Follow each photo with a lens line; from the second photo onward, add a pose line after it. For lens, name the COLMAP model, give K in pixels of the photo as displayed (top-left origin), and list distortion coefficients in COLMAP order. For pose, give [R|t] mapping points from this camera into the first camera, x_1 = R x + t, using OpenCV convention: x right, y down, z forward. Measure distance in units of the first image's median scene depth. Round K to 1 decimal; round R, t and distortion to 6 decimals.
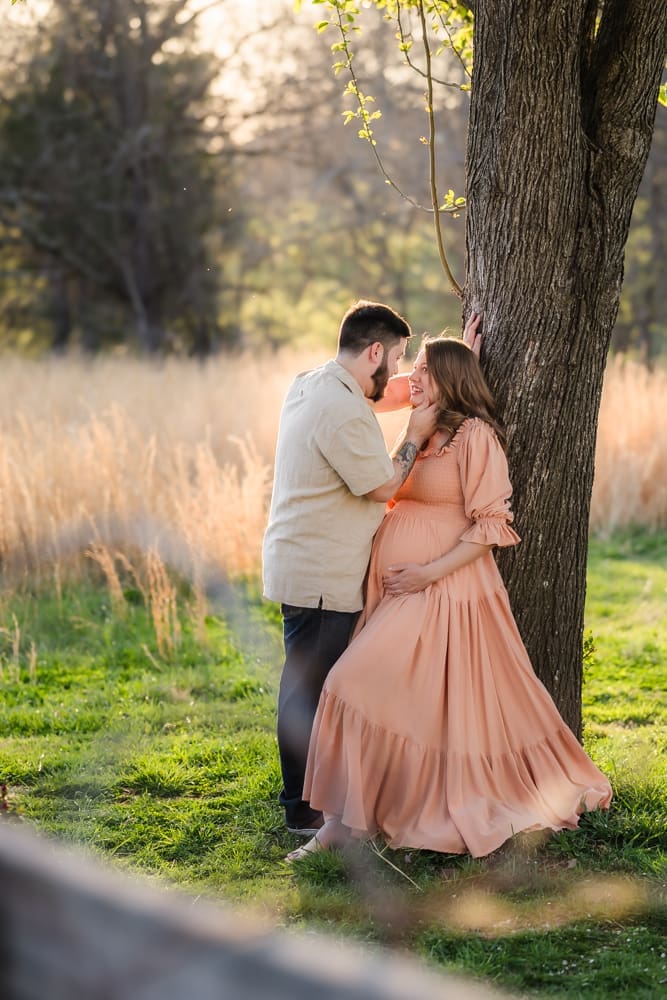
lens RADIAL K [[2499.5, 0, 333.5], [0, 2499.5, 500.0], [0, 0, 1]] dist [0.023757, -0.279599]
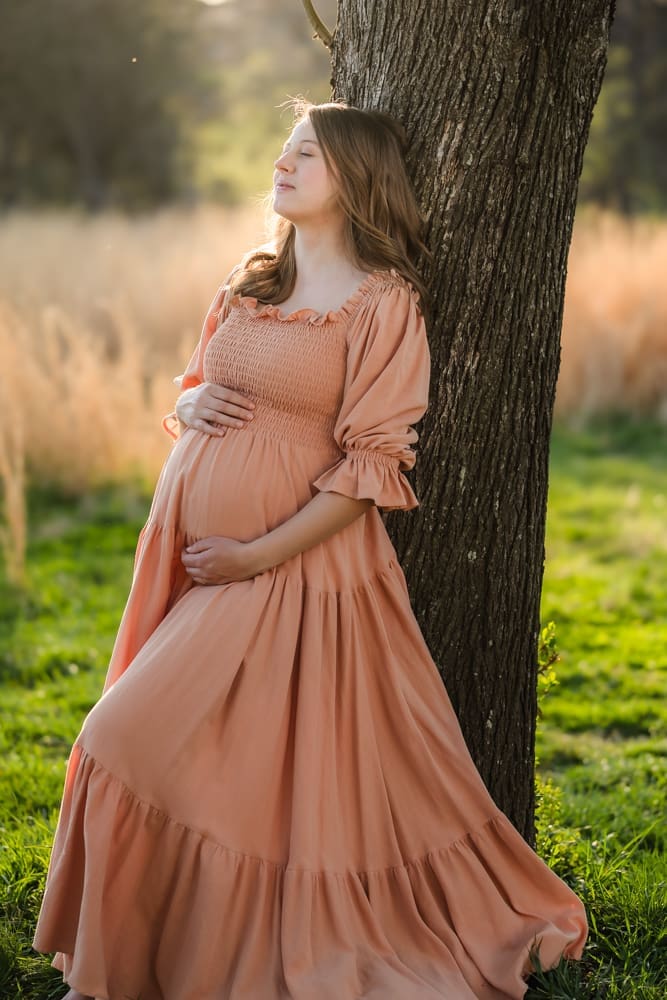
lens RADIAL K [[2499.5, 0, 333.5], [0, 2499.5, 500.0], [0, 0, 1]] dist [0.023757, -0.279599]
pose [[0.999939, 0.003301, 0.010503, 0.047791], [-0.003846, 0.998628, 0.052230, -0.008278], [-0.010316, -0.052267, 0.998580, 0.439220]]
